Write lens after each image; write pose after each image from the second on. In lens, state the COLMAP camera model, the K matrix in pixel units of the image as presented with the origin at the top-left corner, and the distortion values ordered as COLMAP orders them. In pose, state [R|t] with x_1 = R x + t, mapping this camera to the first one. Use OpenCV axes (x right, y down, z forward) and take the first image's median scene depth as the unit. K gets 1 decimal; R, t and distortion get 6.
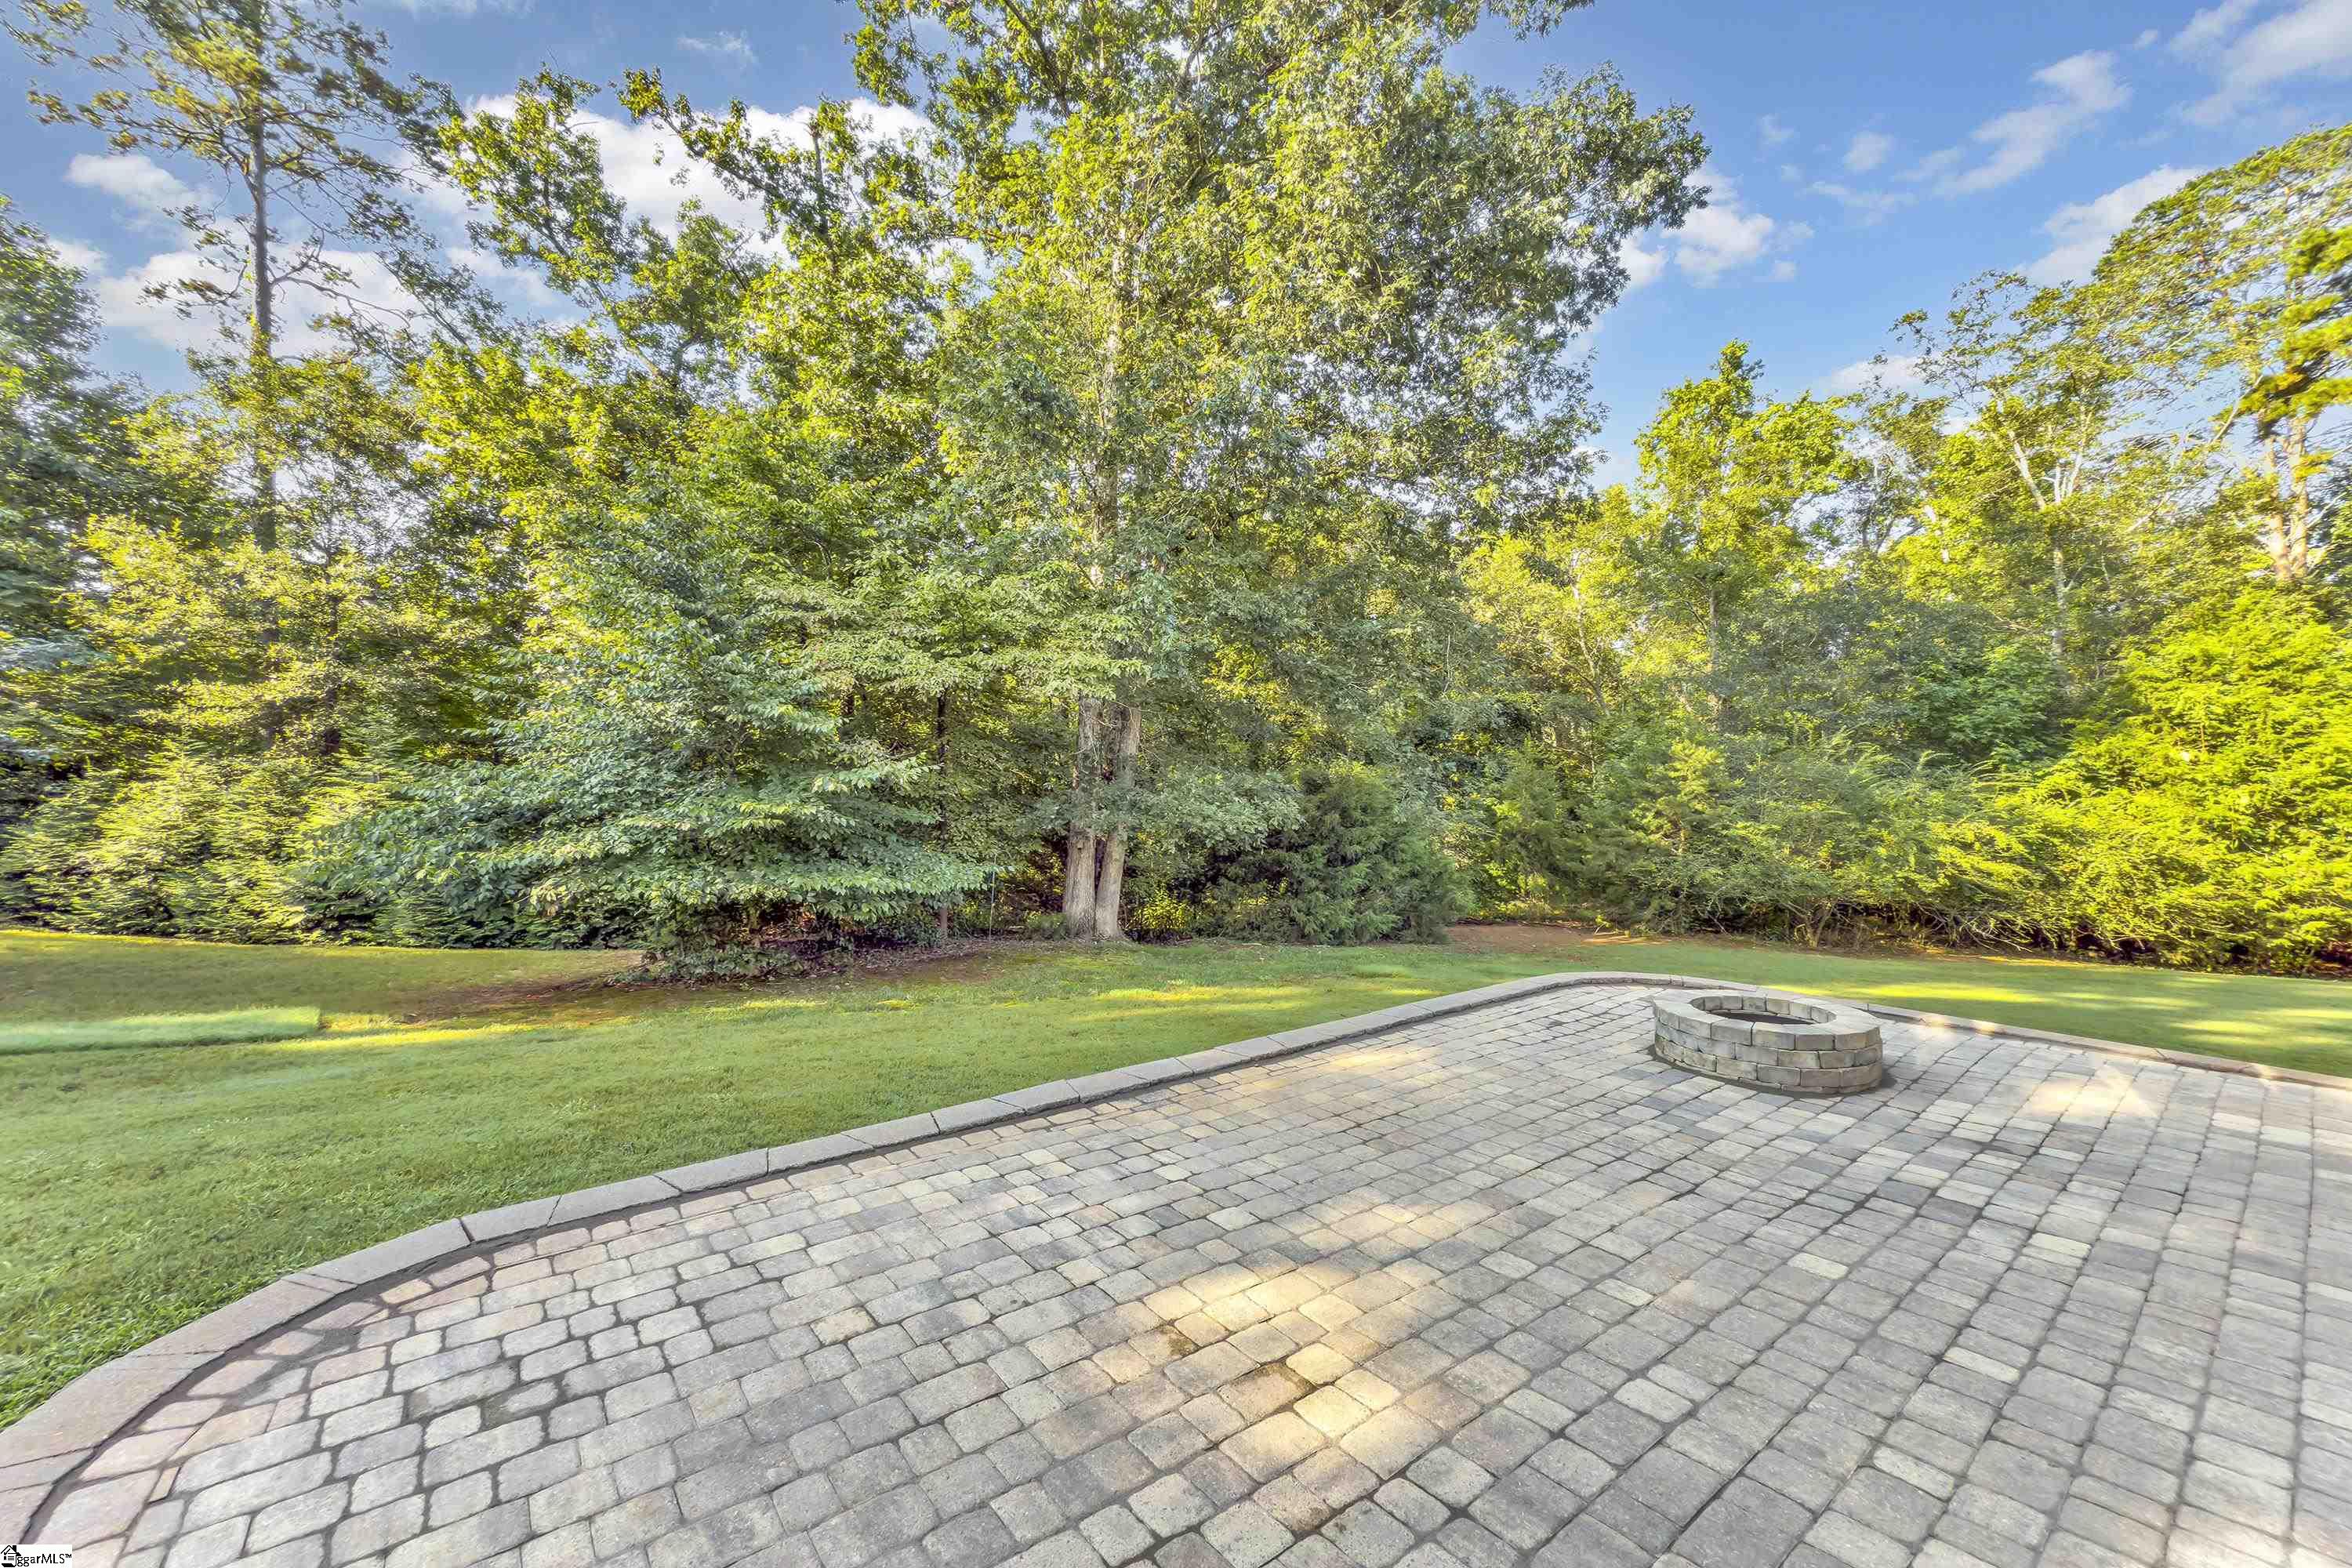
lens RADIAL K [[946.0, 0, 1176.0], [0, 946.0, 784.0], [0, 0, 1]] dist [-0.000525, -0.000138]
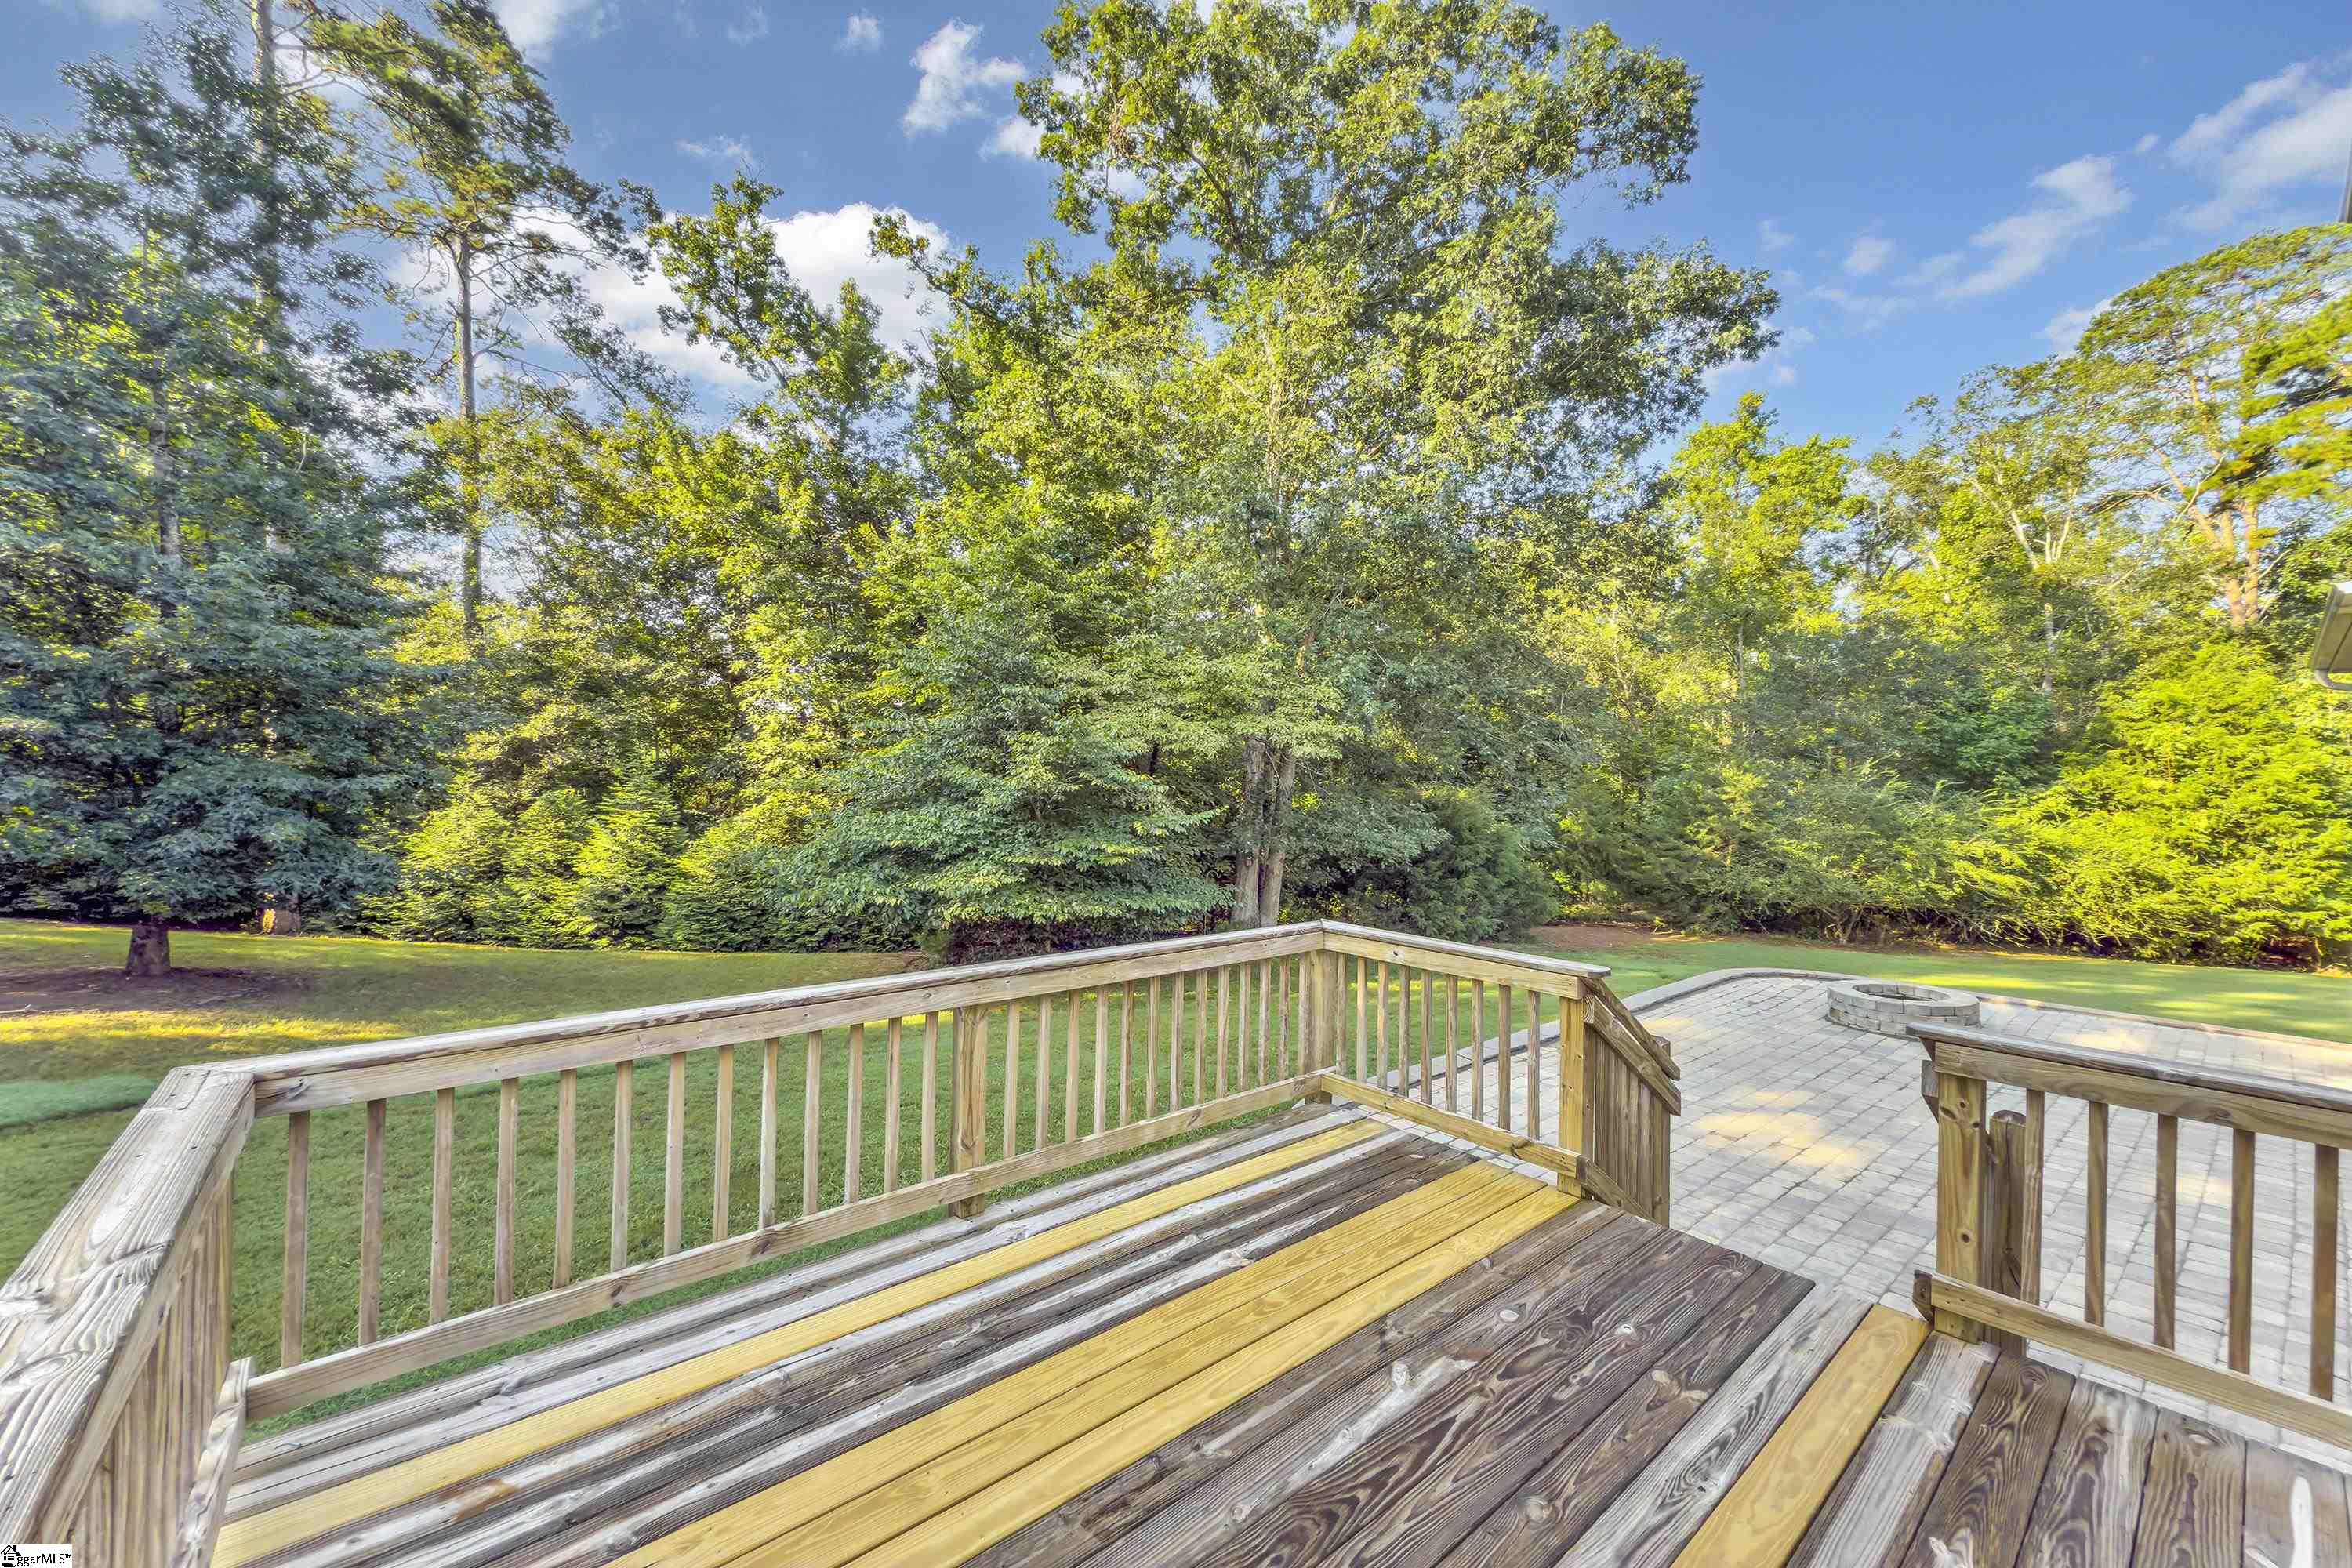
lens RADIAL K [[939.3, 0, 1181.7], [0, 939.3, 786.9], [0, 0, 1]] dist [-0.000523, -0.000061]
pose [[0.999845, -0.001826, 0.017504, -0.192195], [0.001707, 0.999975, 0.006832, -0.037184], [-0.017516, -0.006801, 0.999823, -0.173012]]
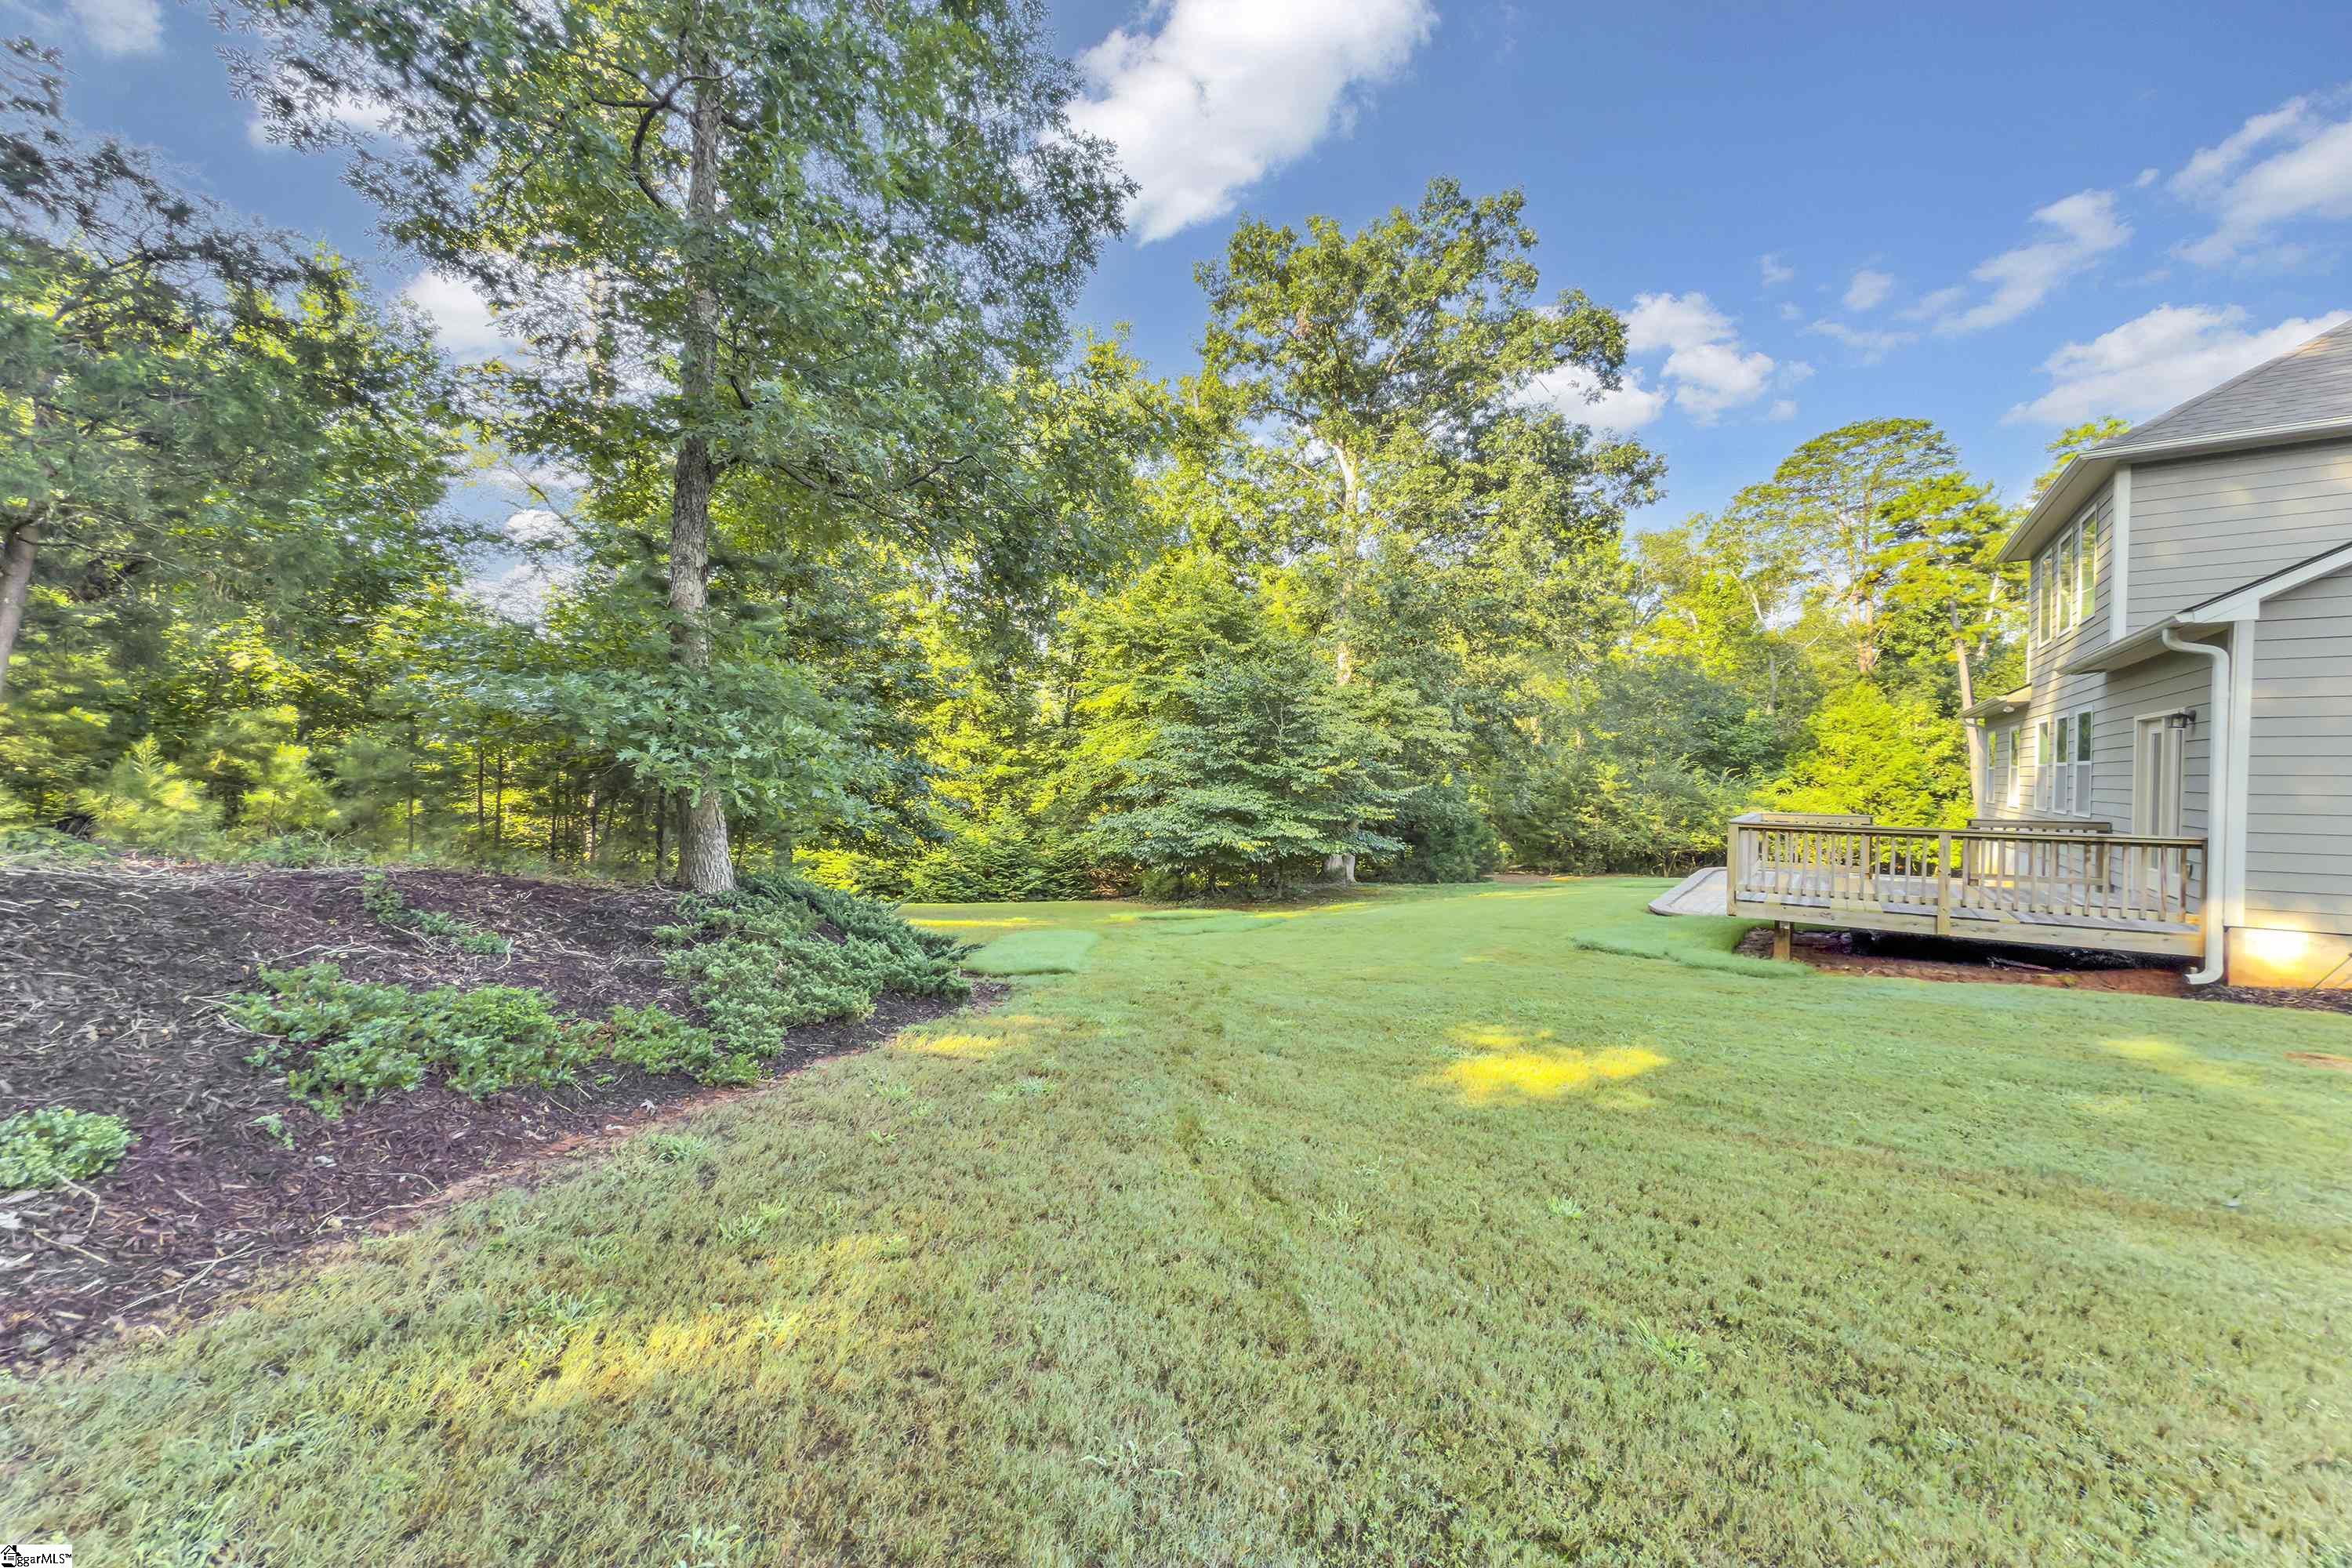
lens RADIAL K [[939.3, 0, 1181.7], [0, 939.3, 786.9], [0, 0, 1]] dist [-0.000523, -0.000061]
pose [[0.961378, -0.008491, 0.275099, -0.781587], [0.003626, 0.999828, 0.018190, -0.037270], [-0.275206, -0.016490, 0.961244, -0.505134]]
